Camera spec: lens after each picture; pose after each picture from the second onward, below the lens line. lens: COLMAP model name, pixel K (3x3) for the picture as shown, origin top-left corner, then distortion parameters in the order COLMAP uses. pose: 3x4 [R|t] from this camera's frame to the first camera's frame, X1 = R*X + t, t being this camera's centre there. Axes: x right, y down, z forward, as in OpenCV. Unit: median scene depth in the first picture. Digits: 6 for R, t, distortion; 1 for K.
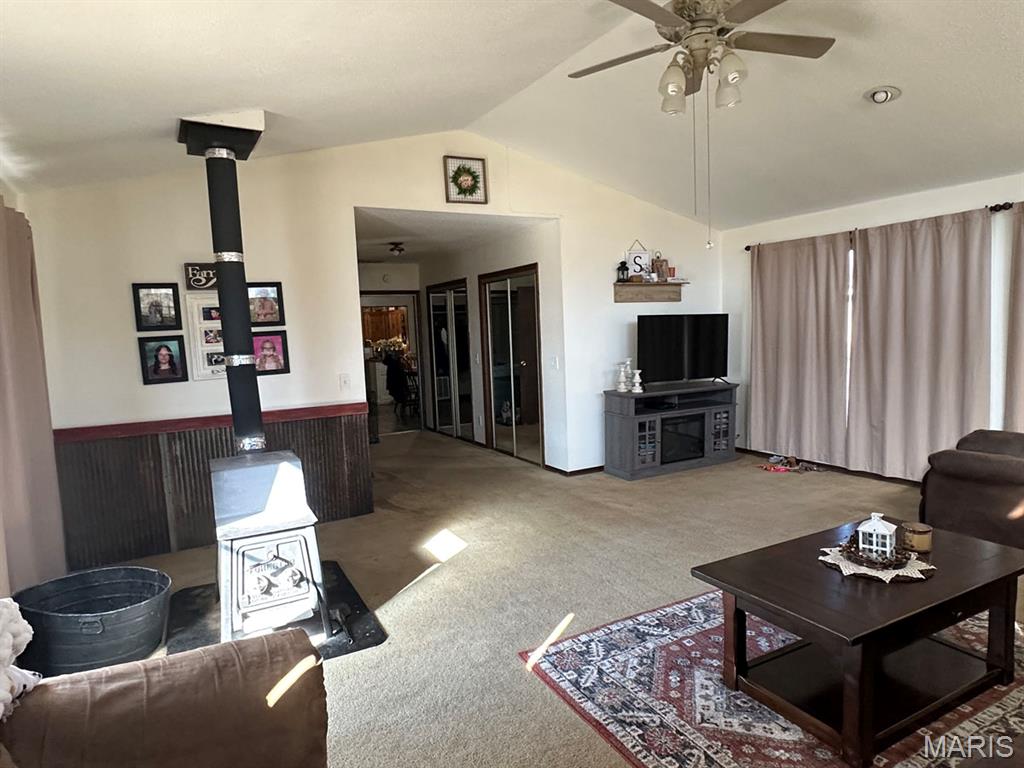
lens RADIAL K [[607.0, 0, 512.0], [0, 607.0, 384.0], [0, 0, 1]] dist [-0.001844, 0.000283]
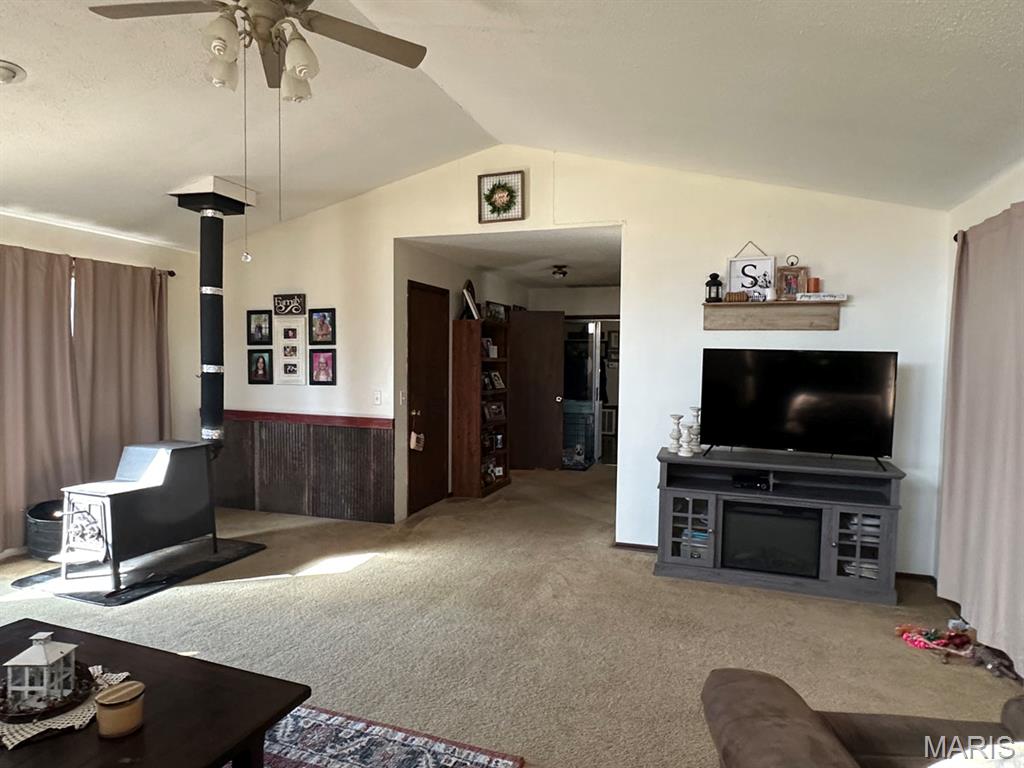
lens RADIAL K [[607.0, 0, 512.0], [0, 607.0, 384.0], [0, 0, 1]] dist [-0.001844, 0.000283]
pose [[0.680359, 0.079721, -0.728530, 0.645790], [-0.107716, 0.994148, 0.008193, -0.059798], [0.724920, 0.072900, 0.684964, 0.396695]]
